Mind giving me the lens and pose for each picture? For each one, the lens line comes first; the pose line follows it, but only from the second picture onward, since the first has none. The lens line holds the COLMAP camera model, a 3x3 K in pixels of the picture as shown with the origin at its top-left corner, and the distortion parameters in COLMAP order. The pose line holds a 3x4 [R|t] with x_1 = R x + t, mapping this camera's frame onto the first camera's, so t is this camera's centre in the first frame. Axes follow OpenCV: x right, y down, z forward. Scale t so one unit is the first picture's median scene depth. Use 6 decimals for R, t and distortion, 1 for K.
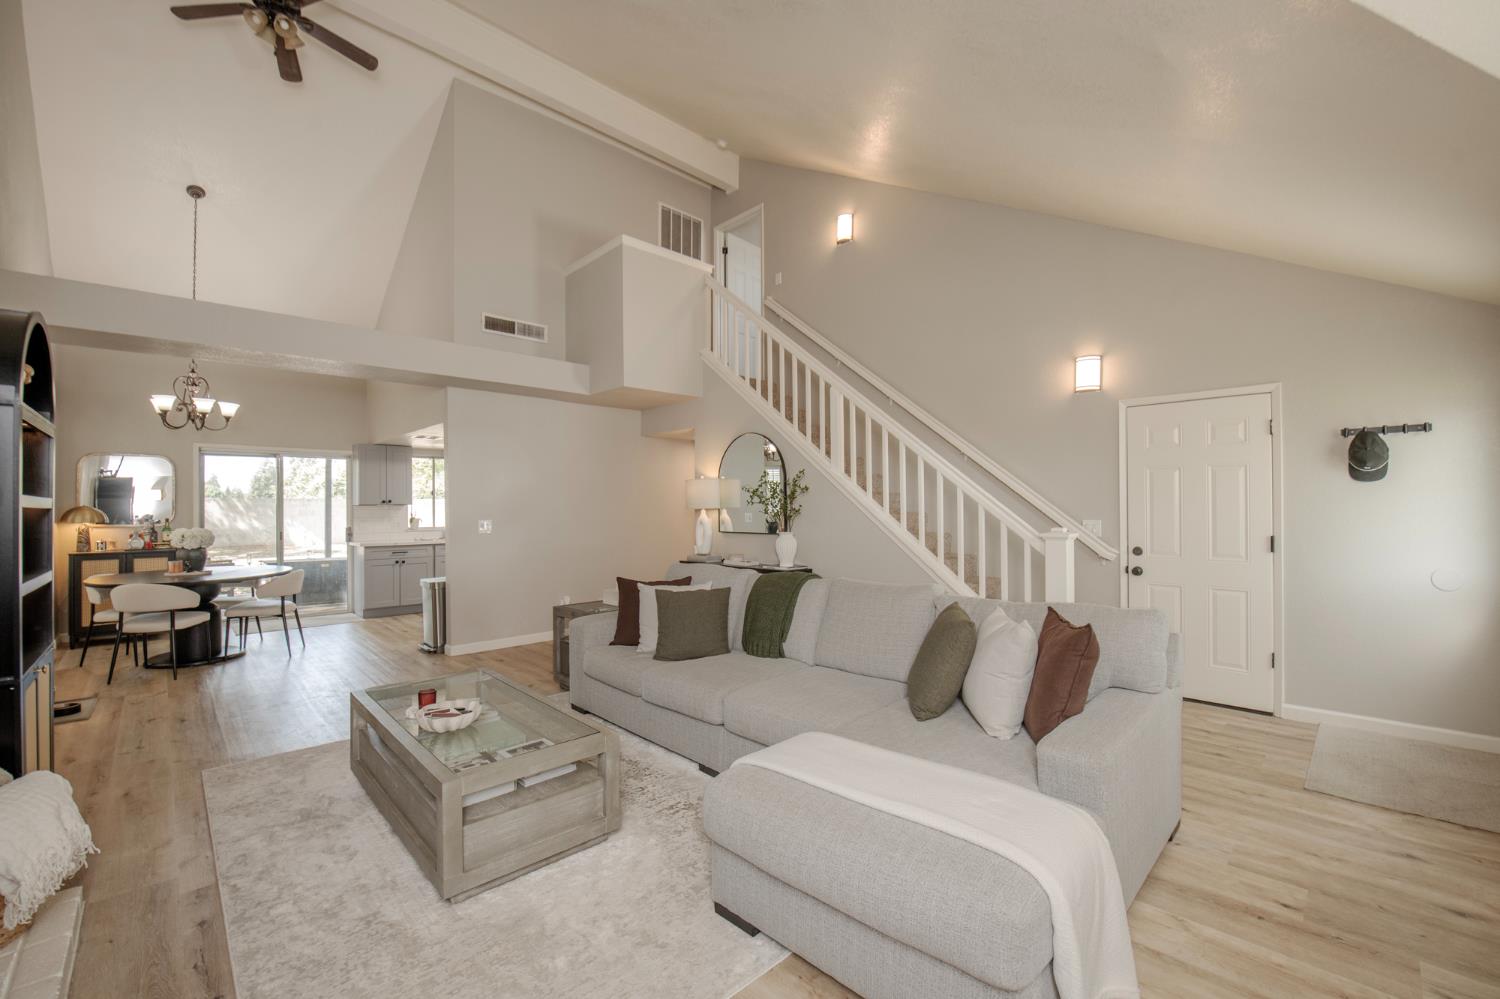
lens RADIAL K [[620.0, 0, 717.3], [0, 620.0, 496.5], [0, 0, 1]] dist [0.001560, -0.000019]
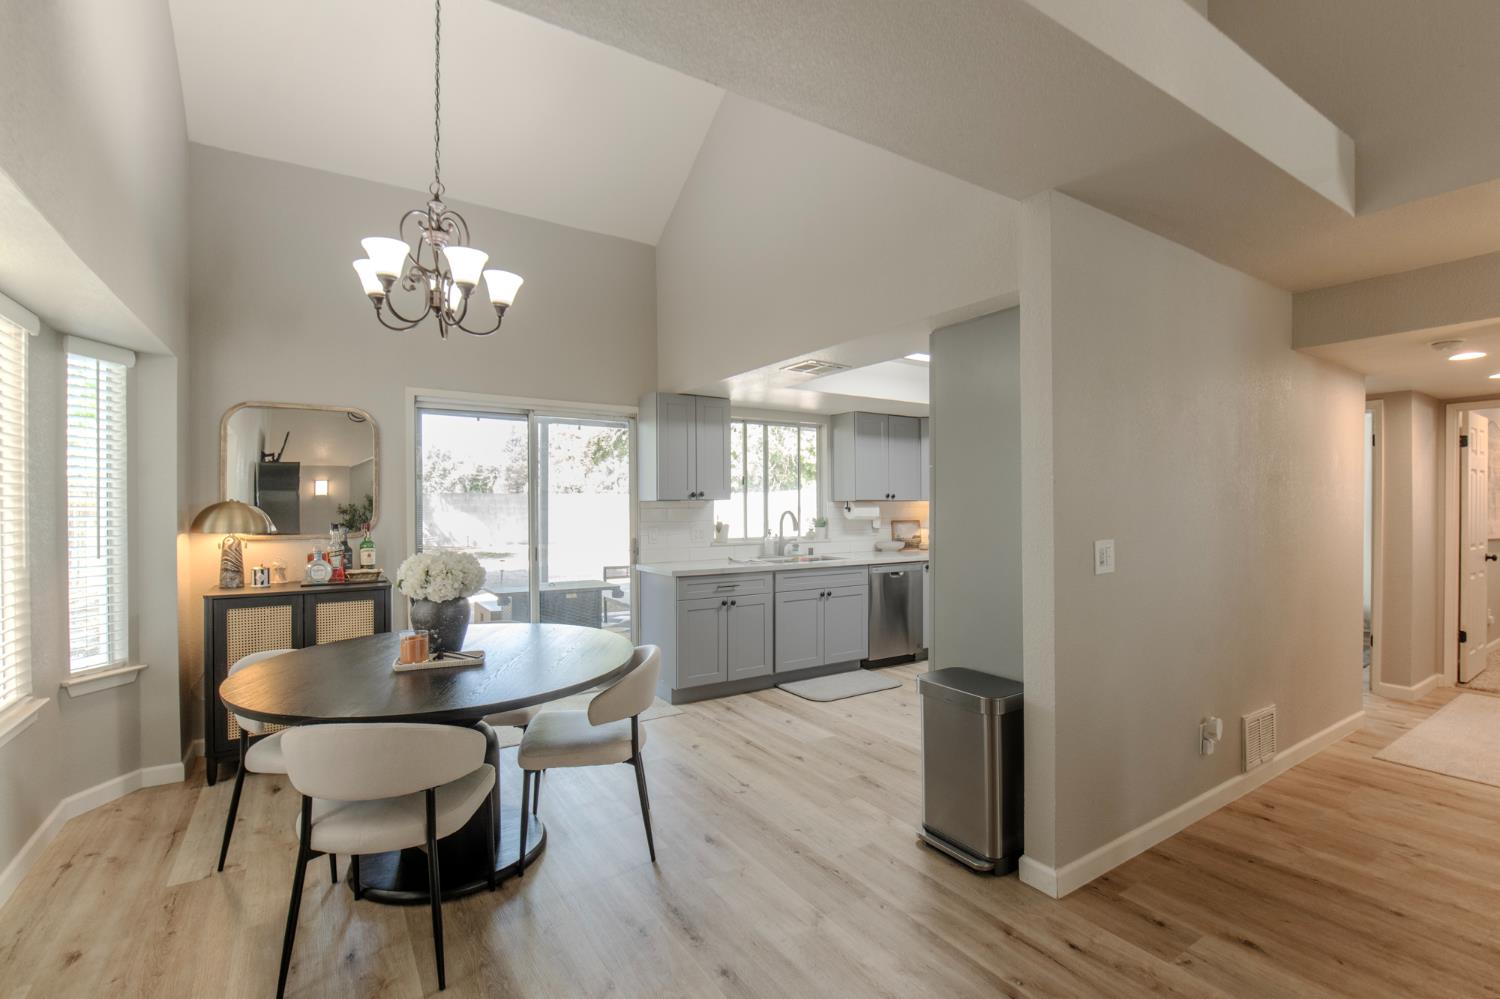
lens RADIAL K [[688.9, 0, 750.0], [0, 688.9, 499.5], [0, 0, 1]] dist [0.001083, 0.000455]
pose [[0.986273, 0.003175, -0.165092, -0.494982], [-0.001603, 0.999952, 0.009653, 0.008238], [0.165114, -0.009256, 0.986231, 0.500478]]
